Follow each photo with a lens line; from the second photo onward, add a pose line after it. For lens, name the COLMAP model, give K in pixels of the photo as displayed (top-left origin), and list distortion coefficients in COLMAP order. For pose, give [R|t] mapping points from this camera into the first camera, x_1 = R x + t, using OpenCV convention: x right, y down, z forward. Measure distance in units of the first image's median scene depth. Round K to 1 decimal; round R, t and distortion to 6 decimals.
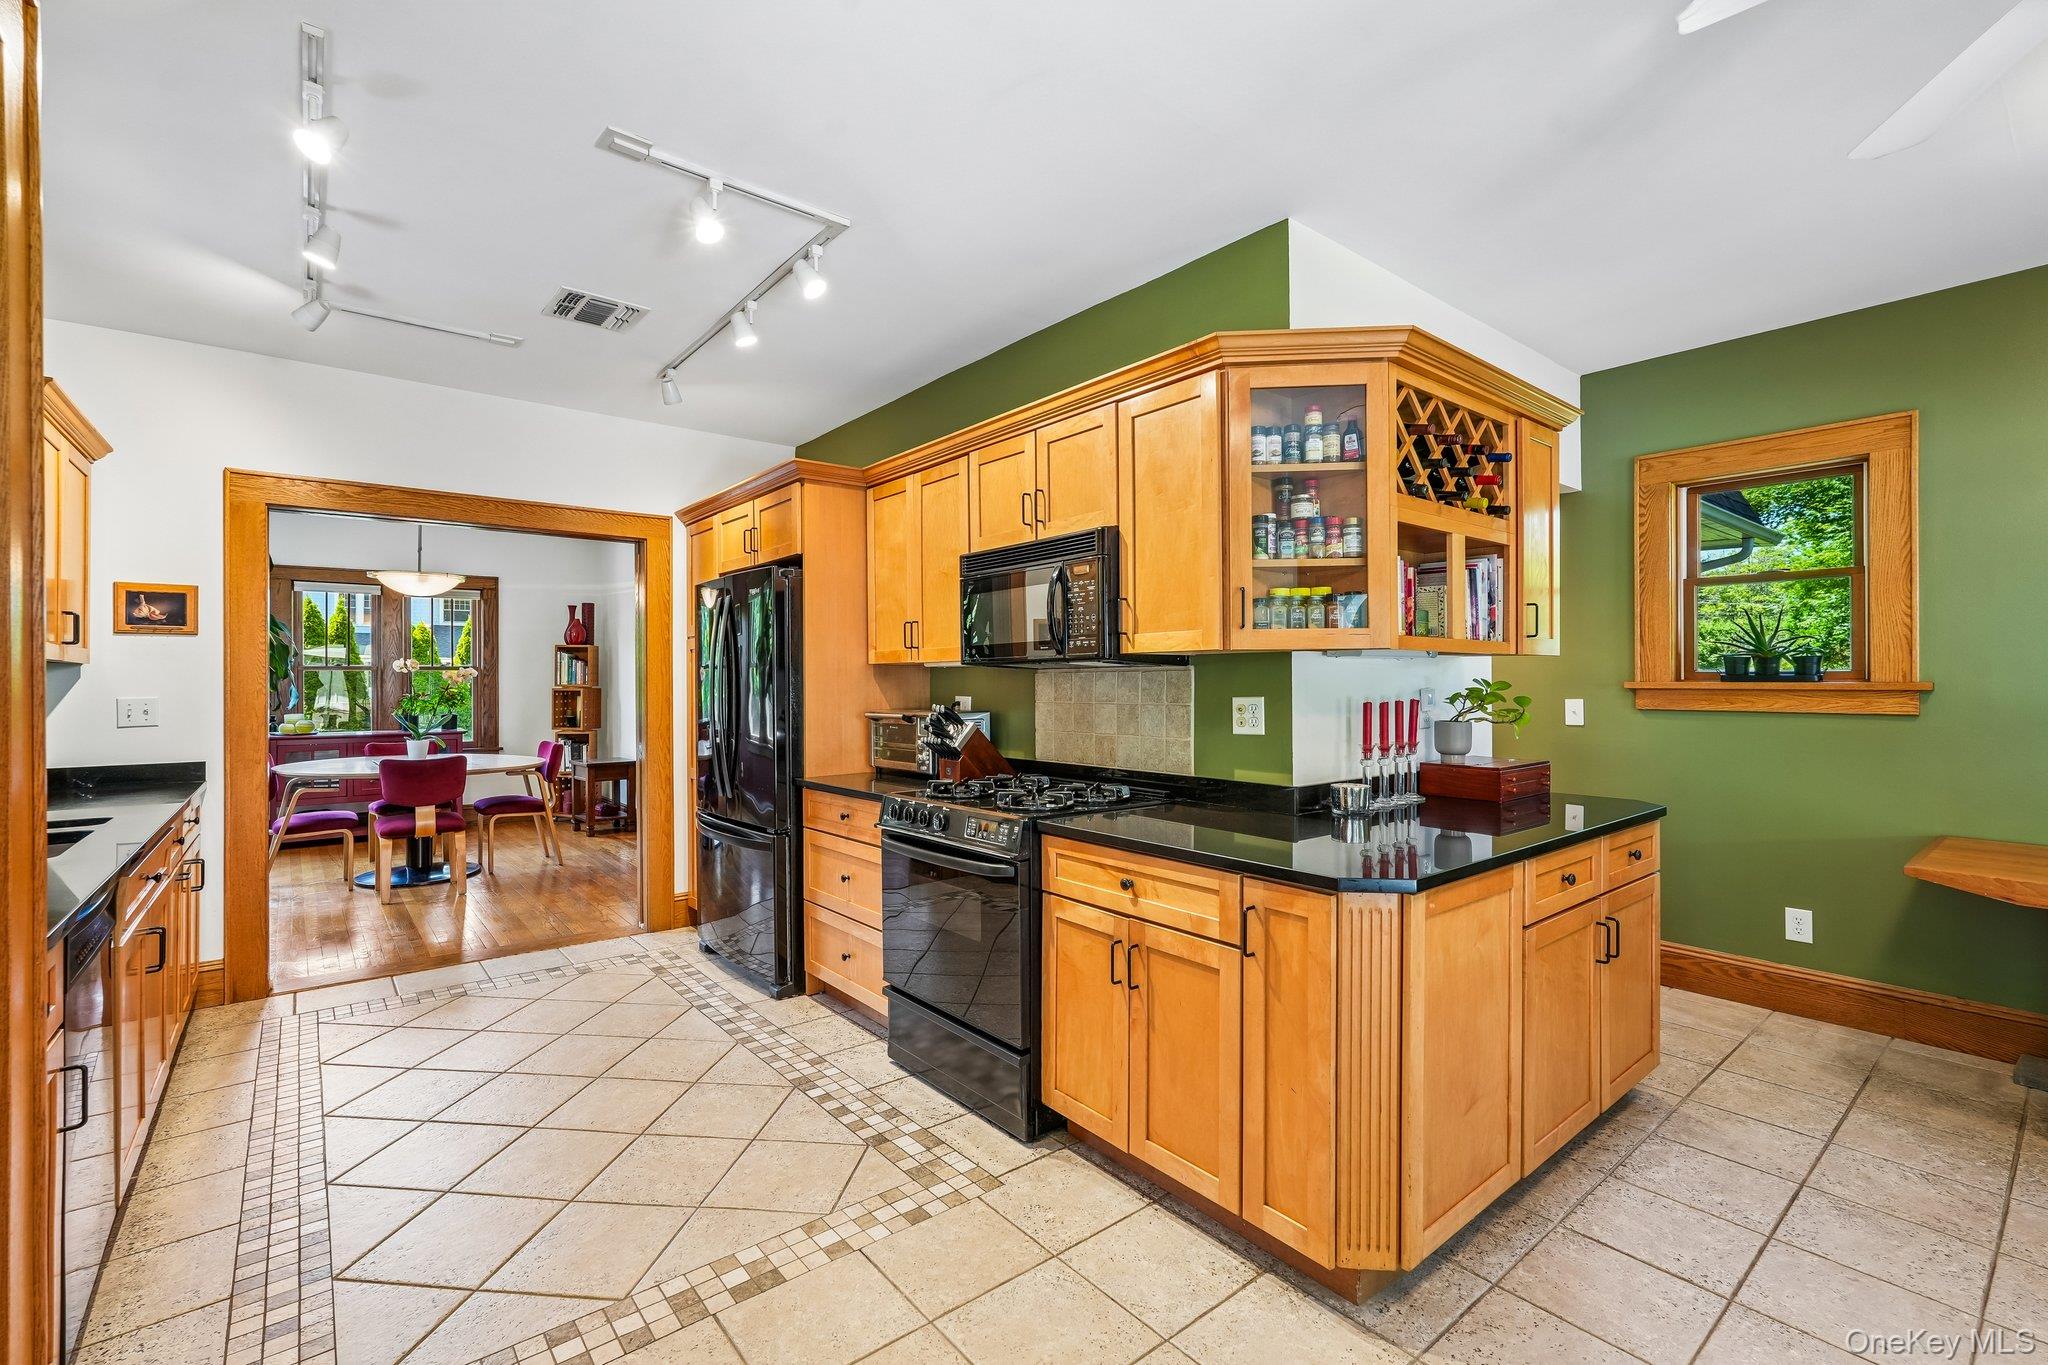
lens RADIAL K [[902.2, 0, 1024.3], [0, 902.2, 676.2], [0, 0, 1]] dist [-0.016628, 0.009056]
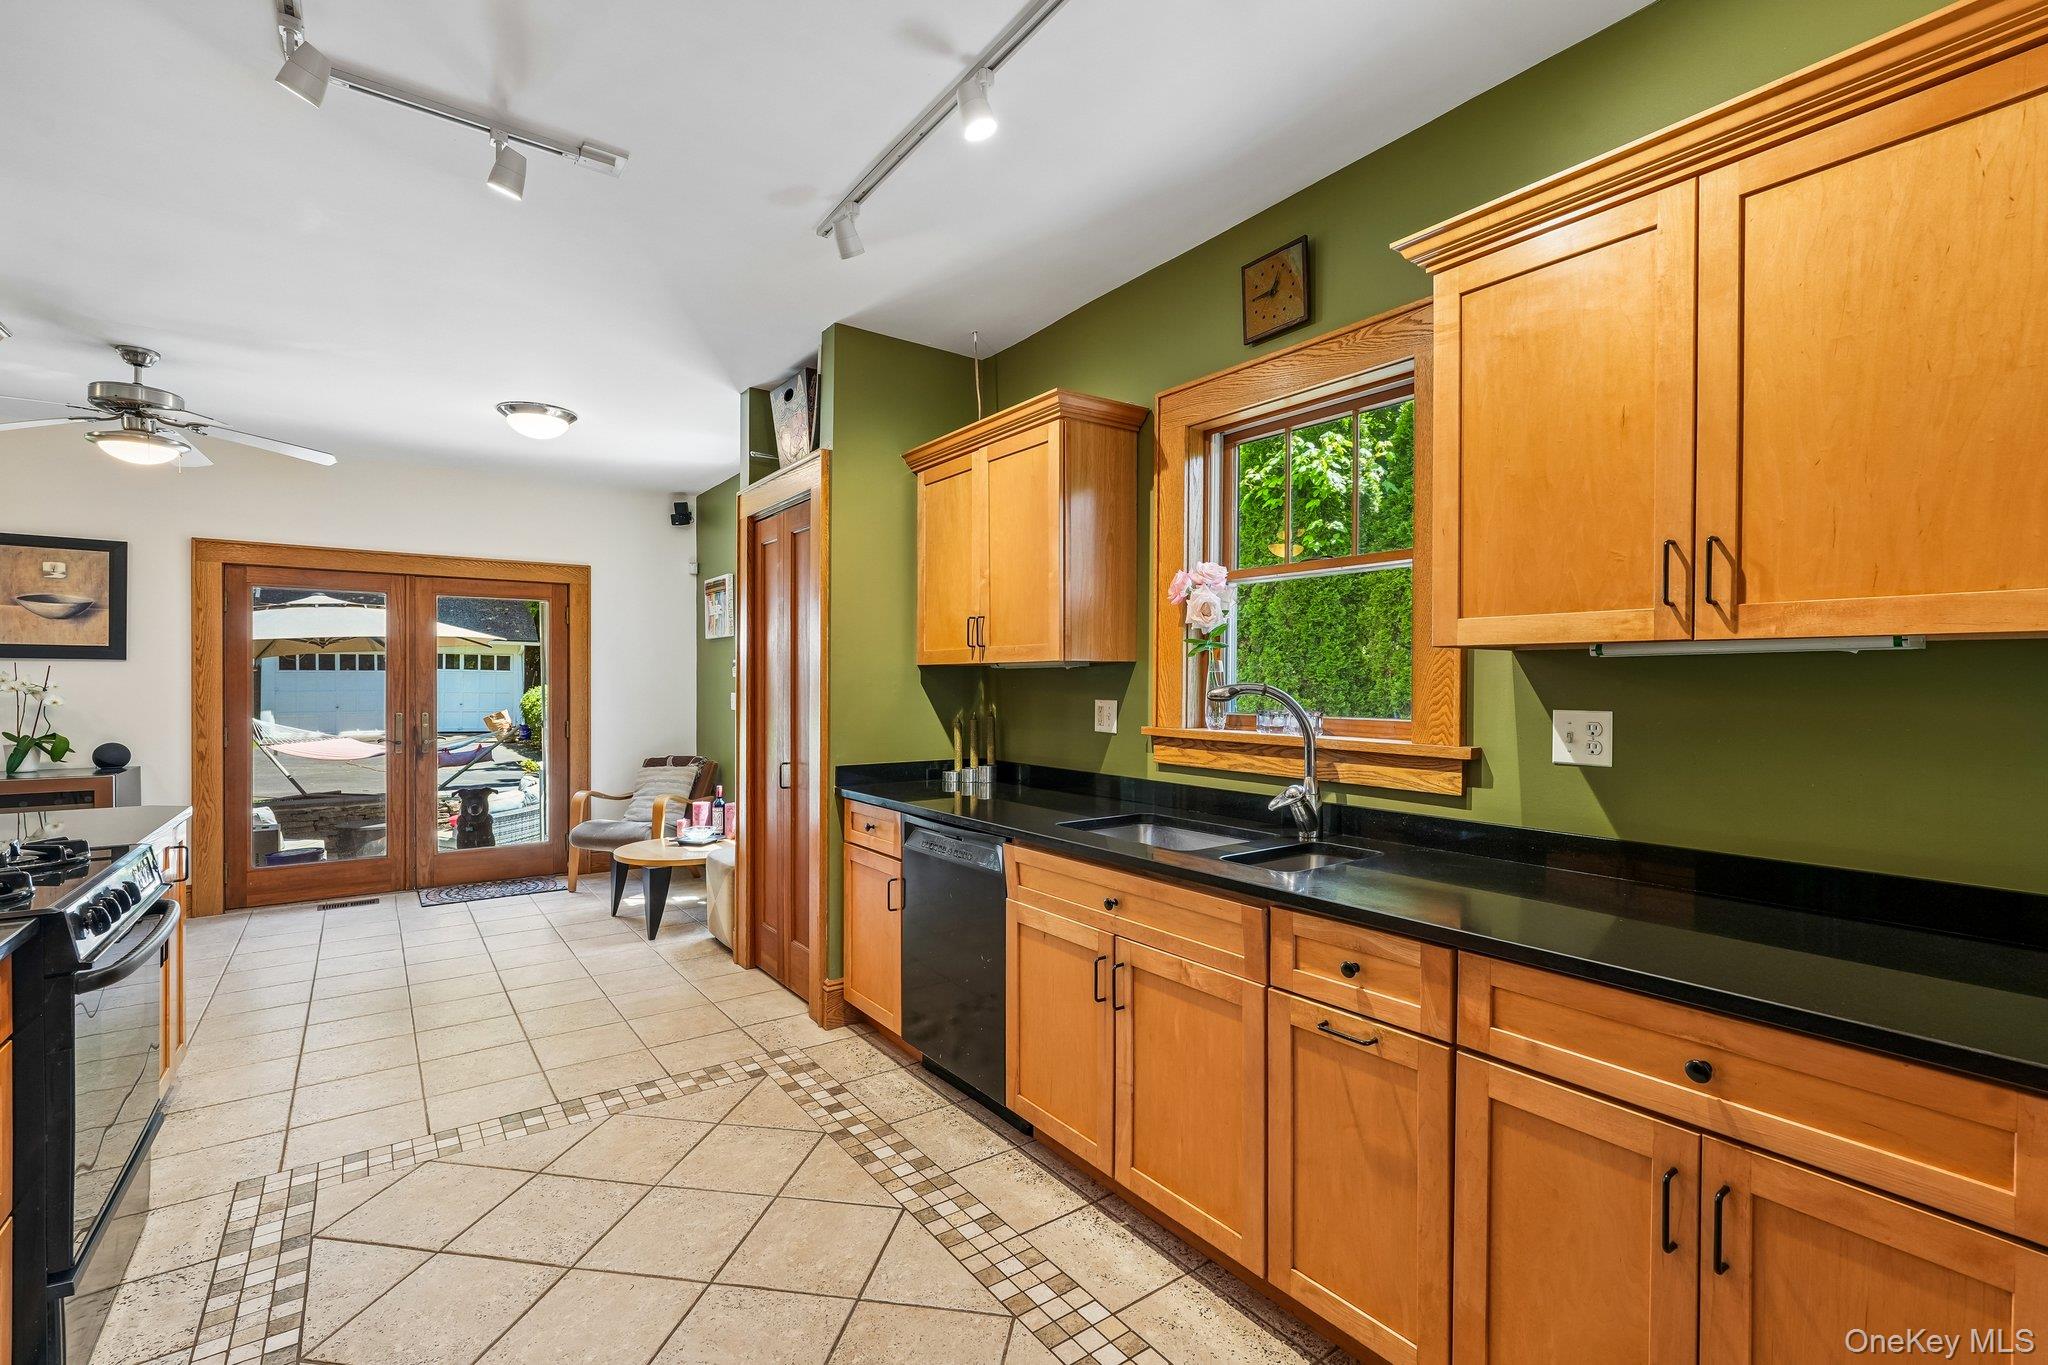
lens RADIAL K [[911.8, 0, 1030.4], [0, 911.8, 688.6], [0, 0, 1]] dist [-0.019533, 0.009823]
pose [[-0.998762, 0.001883, 0.049714, -0.650594], [0.002066, 0.999991, 0.003622, 0.004552], [-0.049707, 0.003720, -0.998757, 1.325072]]
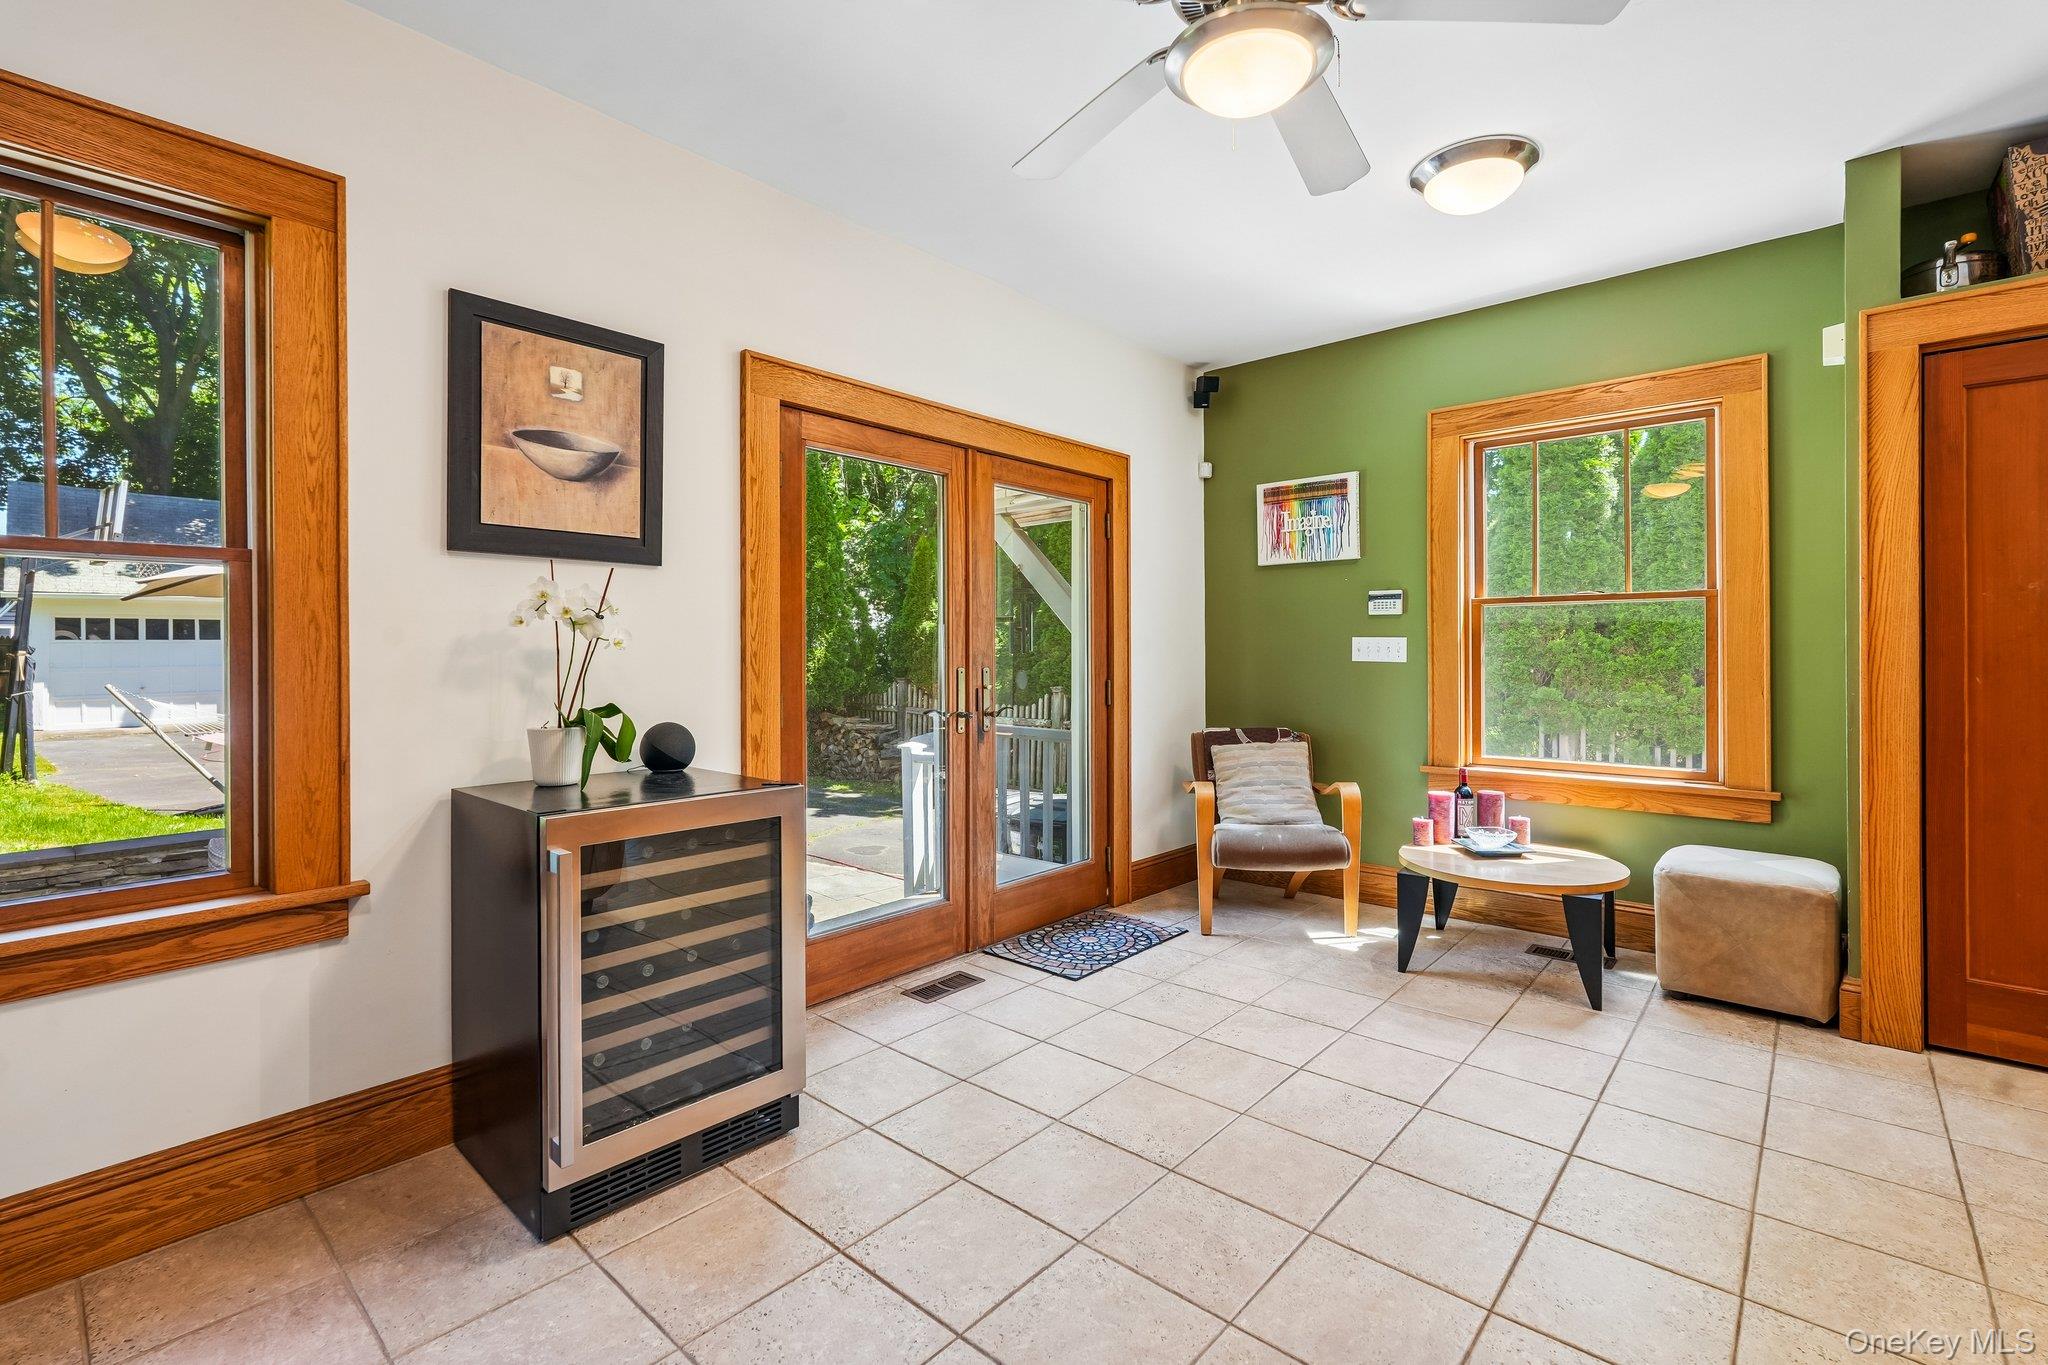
lens RADIAL K [[913.2, 0, 1021.2], [0, 913.2, 652.2], [0, 0, 1]] dist [-0.019861, 0.009501]
pose [[-0.987482, 0.007462, -0.157555, 0.654541], [0.007953, 0.999965, -0.002485, 0.037345], [0.157531, -0.003707, -0.987507, 0.777102]]
